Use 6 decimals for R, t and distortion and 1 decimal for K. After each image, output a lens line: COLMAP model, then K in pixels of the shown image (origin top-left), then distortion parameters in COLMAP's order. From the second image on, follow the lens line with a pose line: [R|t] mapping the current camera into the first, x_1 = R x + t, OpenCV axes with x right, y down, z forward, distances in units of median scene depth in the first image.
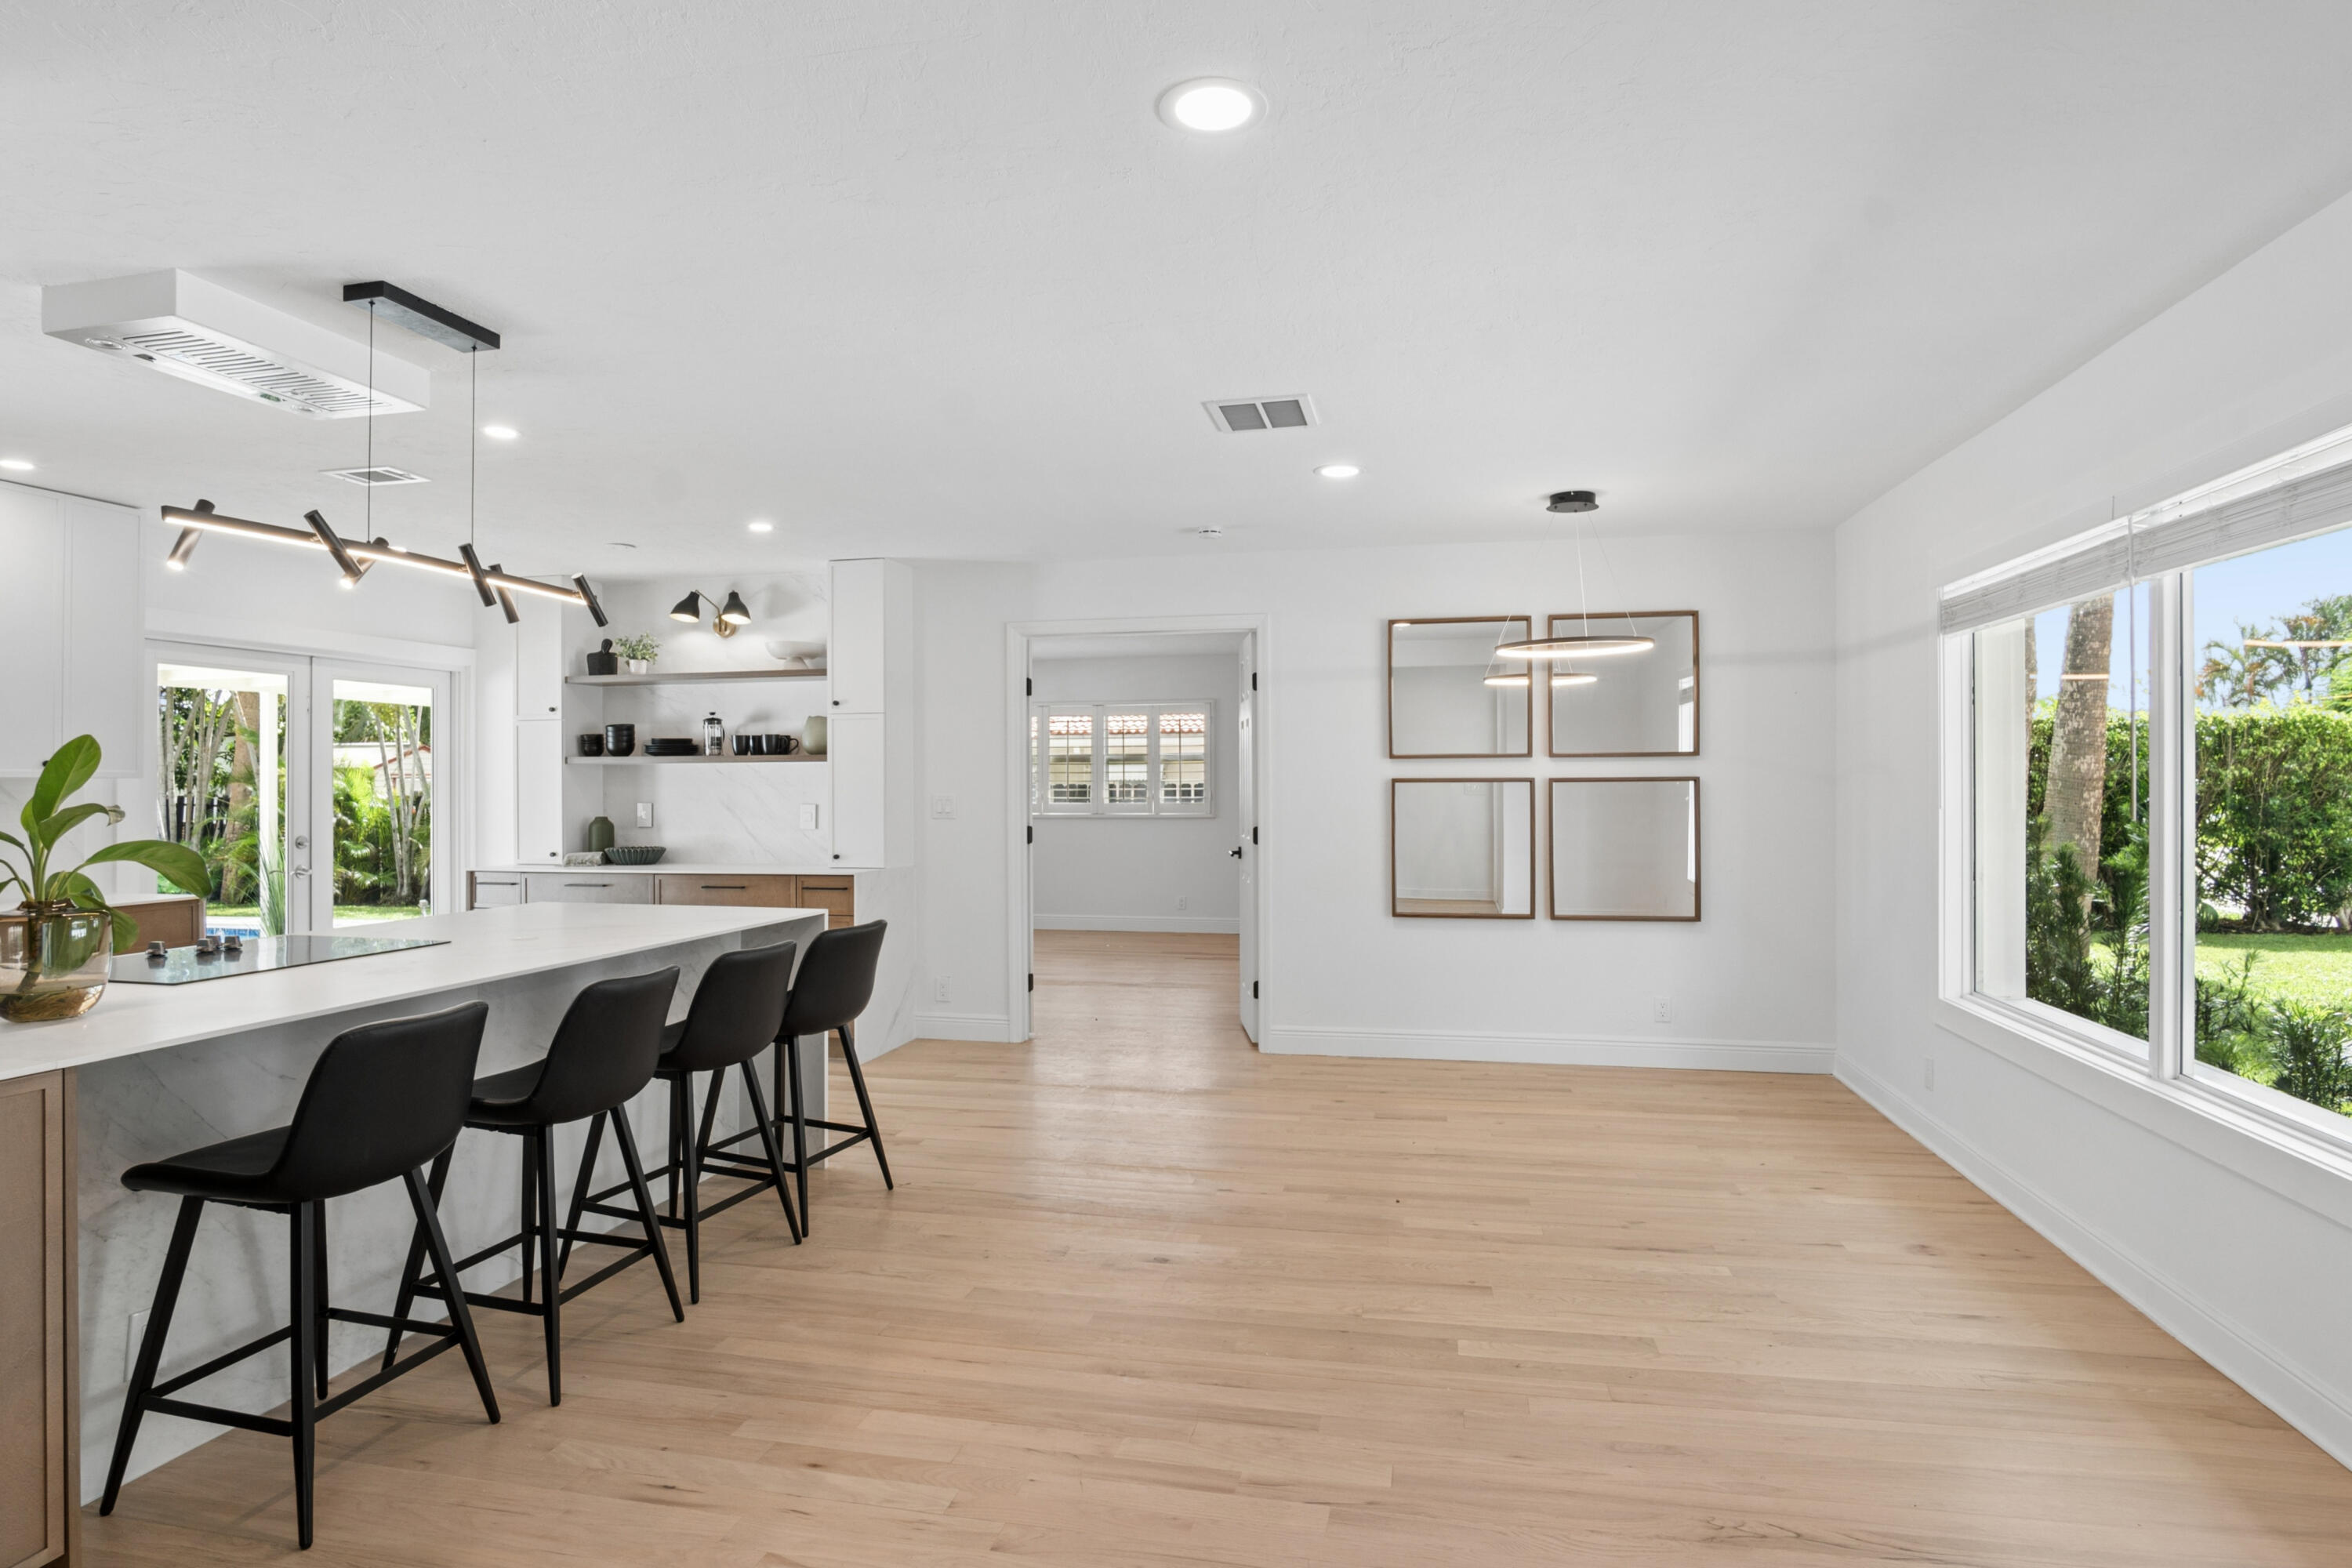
lens RADIAL K [[1273.1, 0, 1176.0], [0, 1273.1, 784.0], [0, 0, 1]] dist [0.000156, -0.000250]
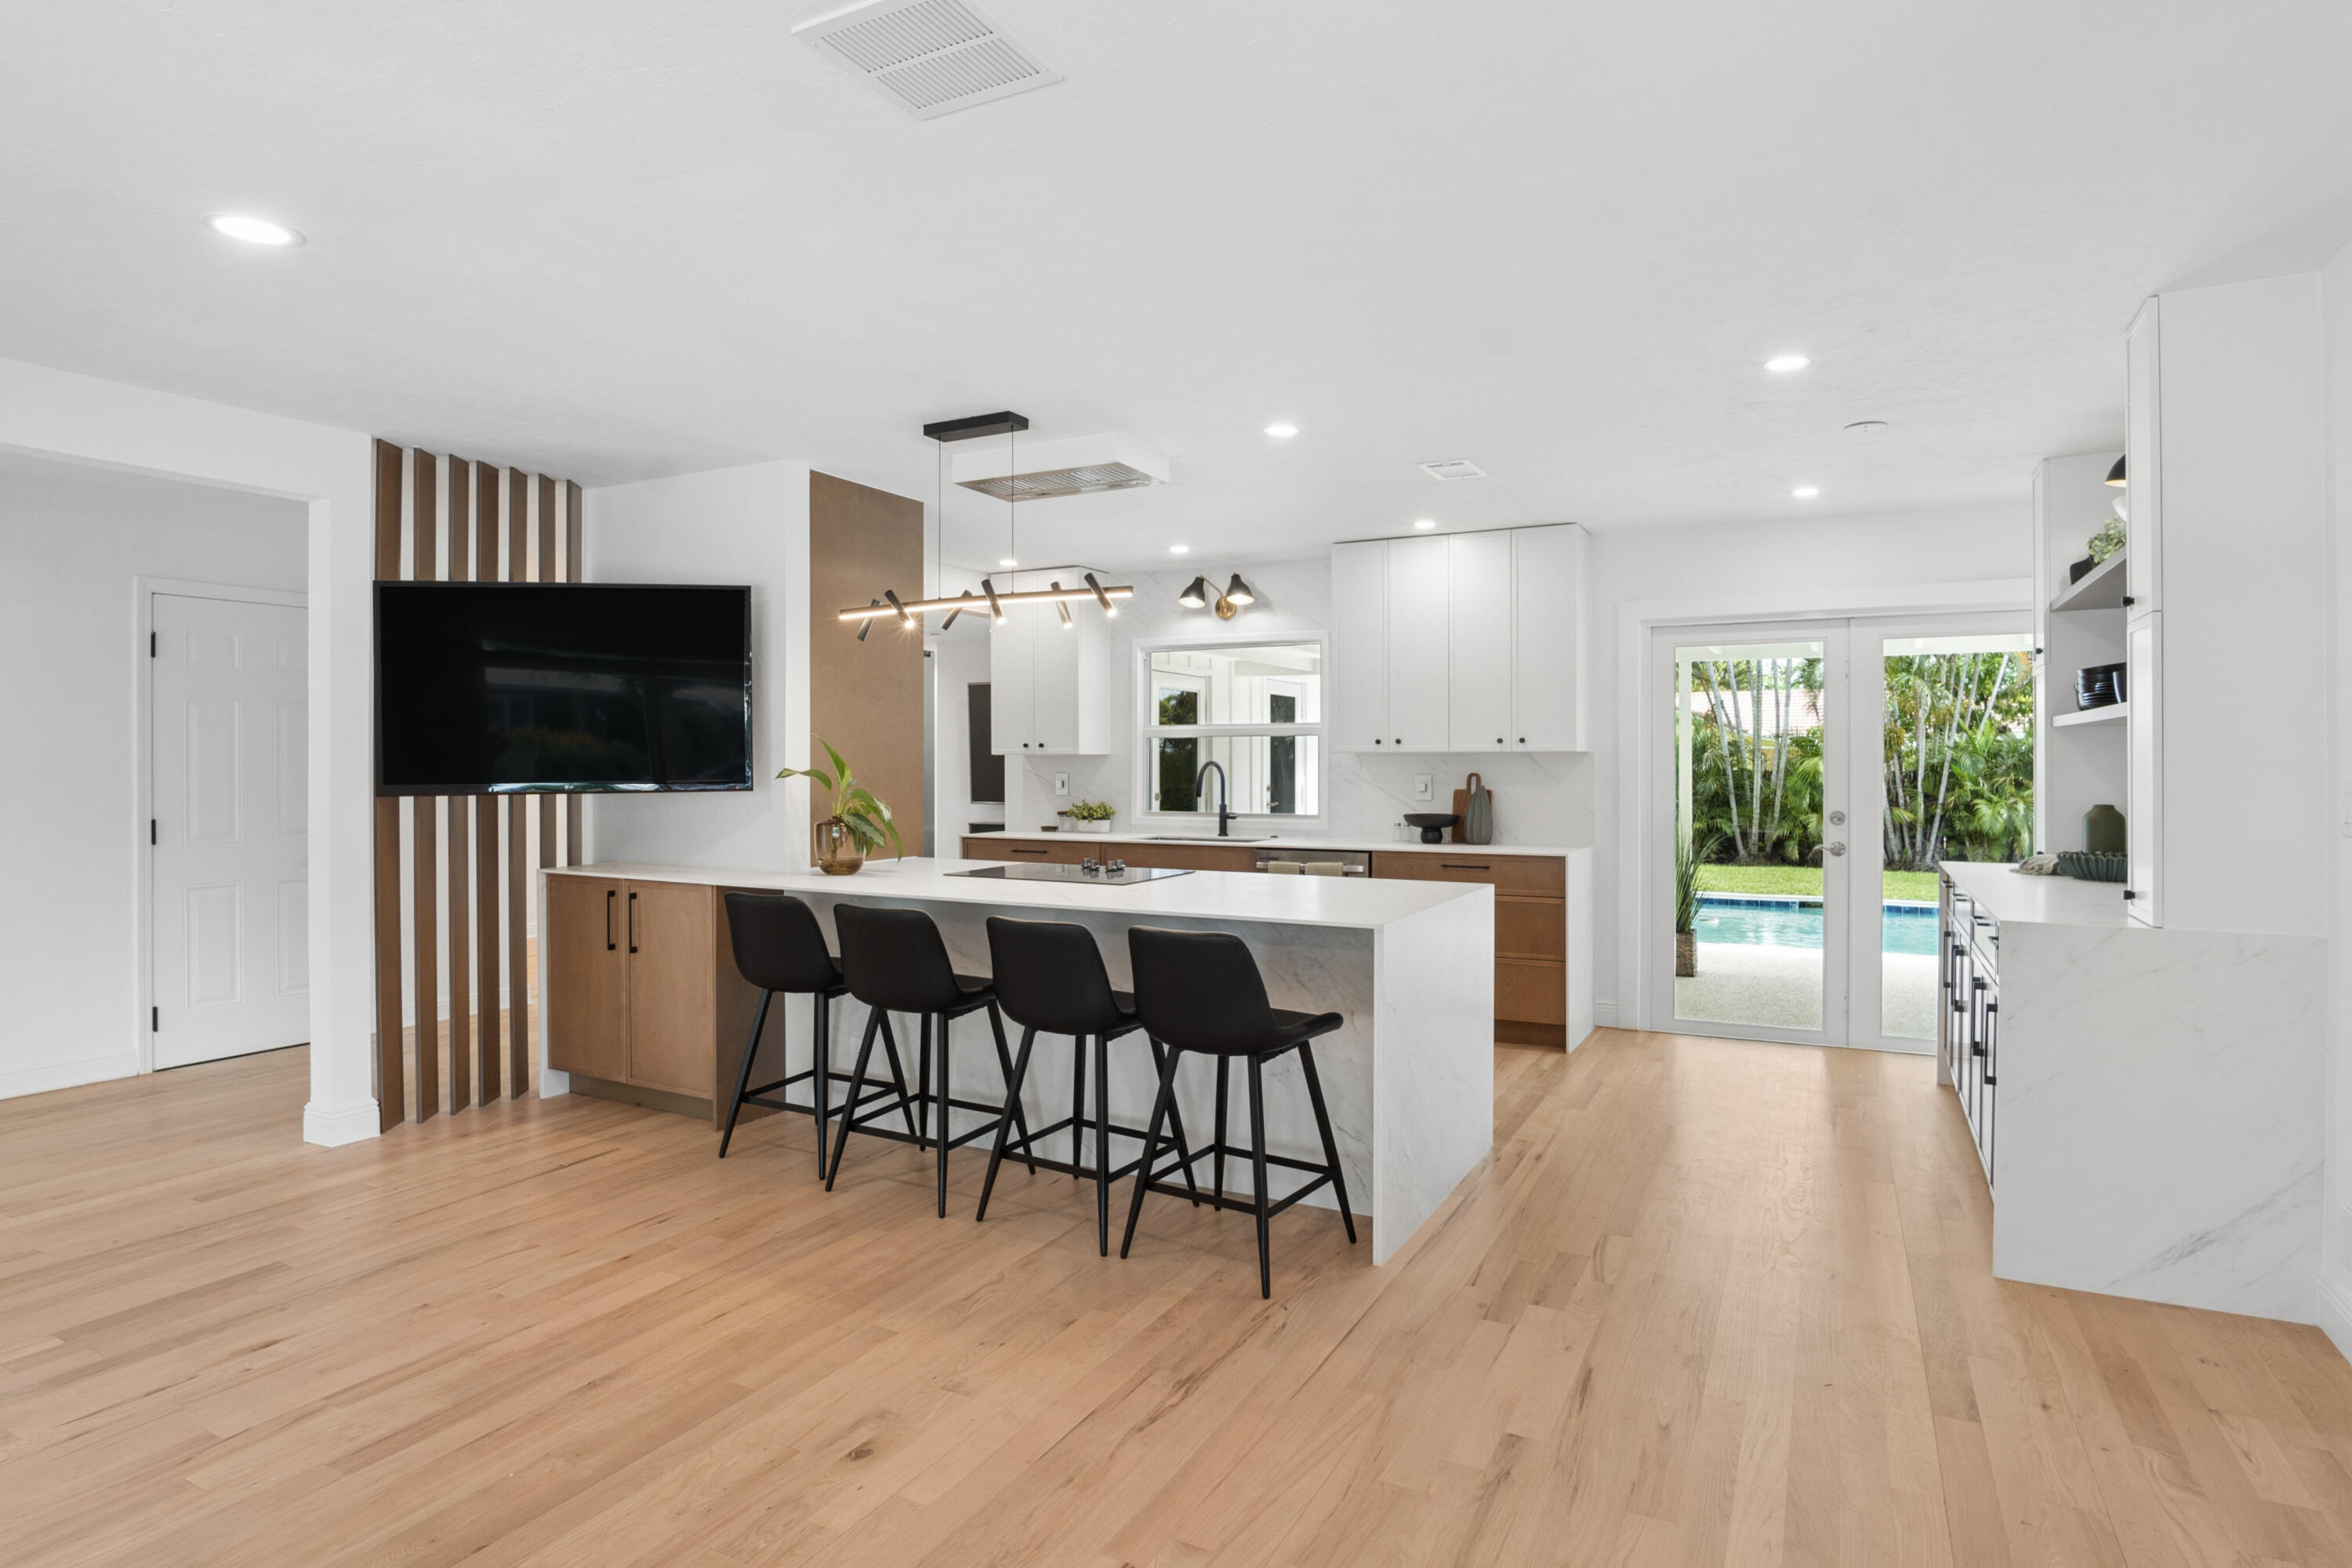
lens RADIAL K [[1257.1, 0, 1182.4], [0, 1257.1, 761.3], [0, 0, 1]] dist [-0.024369, 0.000427]
pose [[-0.266204, 0.003990, -0.963909, 0.529416], [0.000058, 0.999991, 0.004123, -0.004634], [0.963917, 0.001041, -0.266202, 1.204050]]
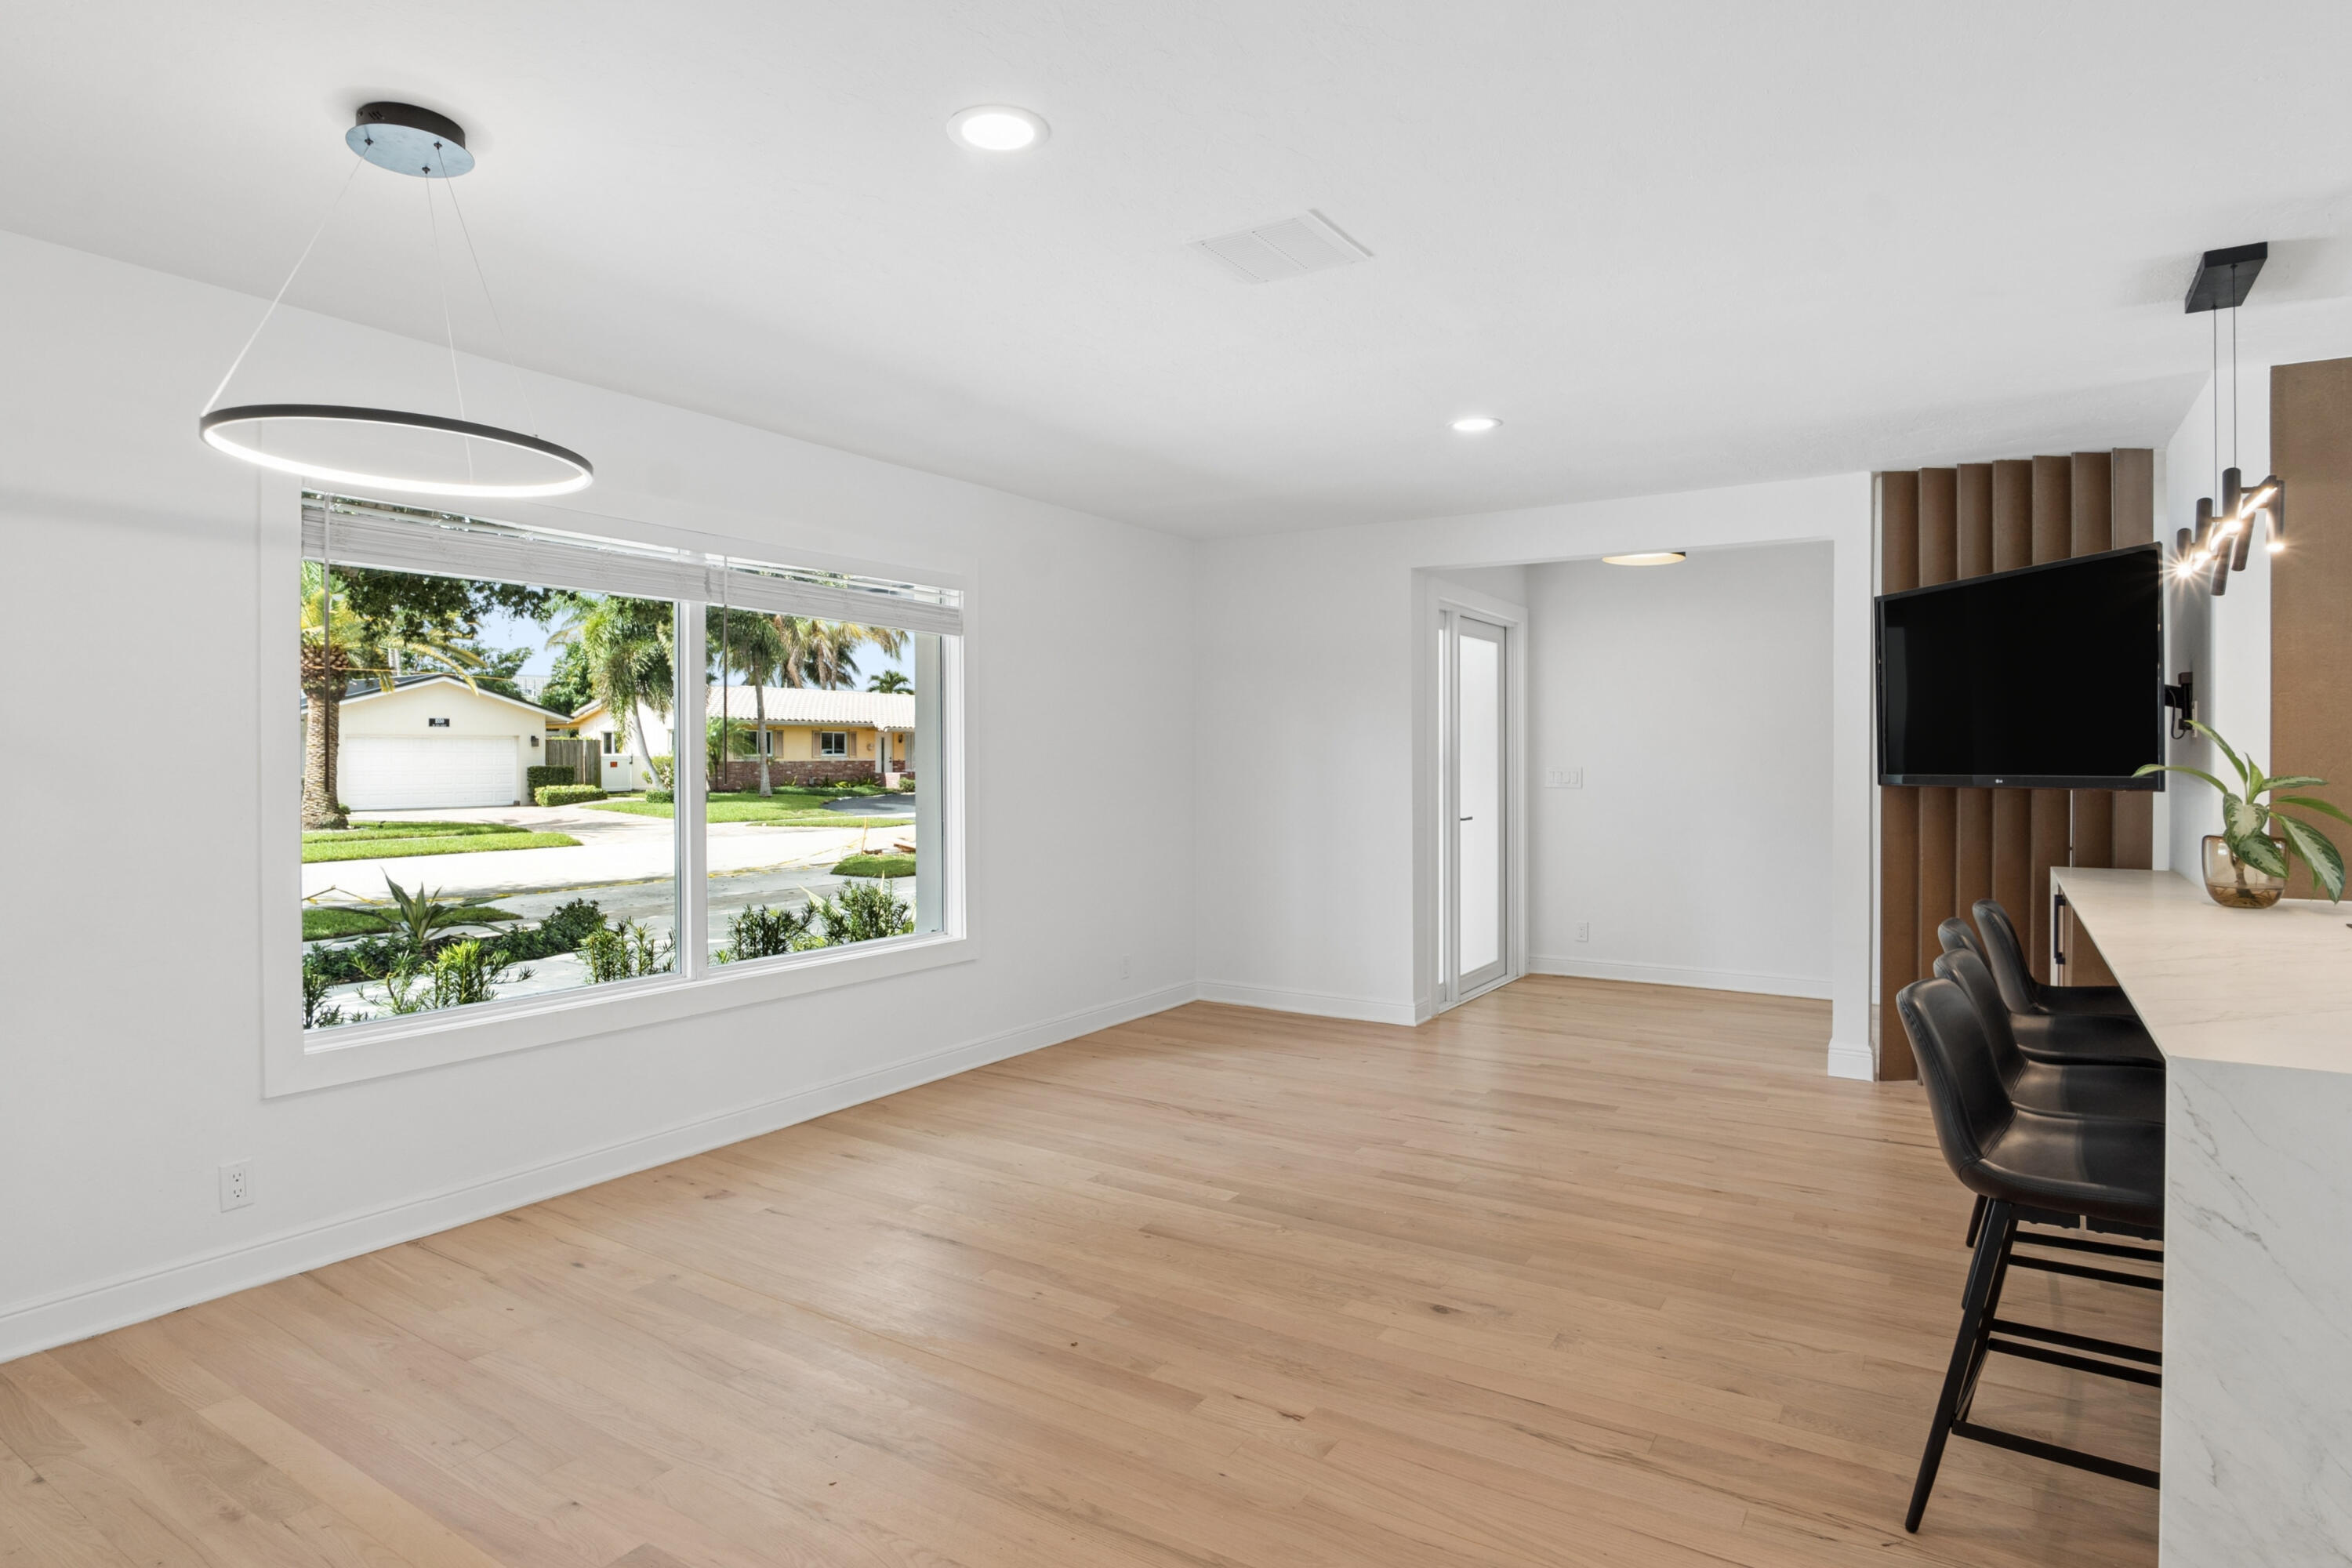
lens RADIAL K [[1257.1, 0, 1182.4], [0, 1257.1, 761.3], [0, 0, 1]] dist [-0.024369, 0.000427]
pose [[-0.936880, 0.001488, 0.349649, -0.128112], [0.002944, 0.999989, 0.003634, 0.000547], [-0.349640, 0.004434, -0.936874, 1.651352]]
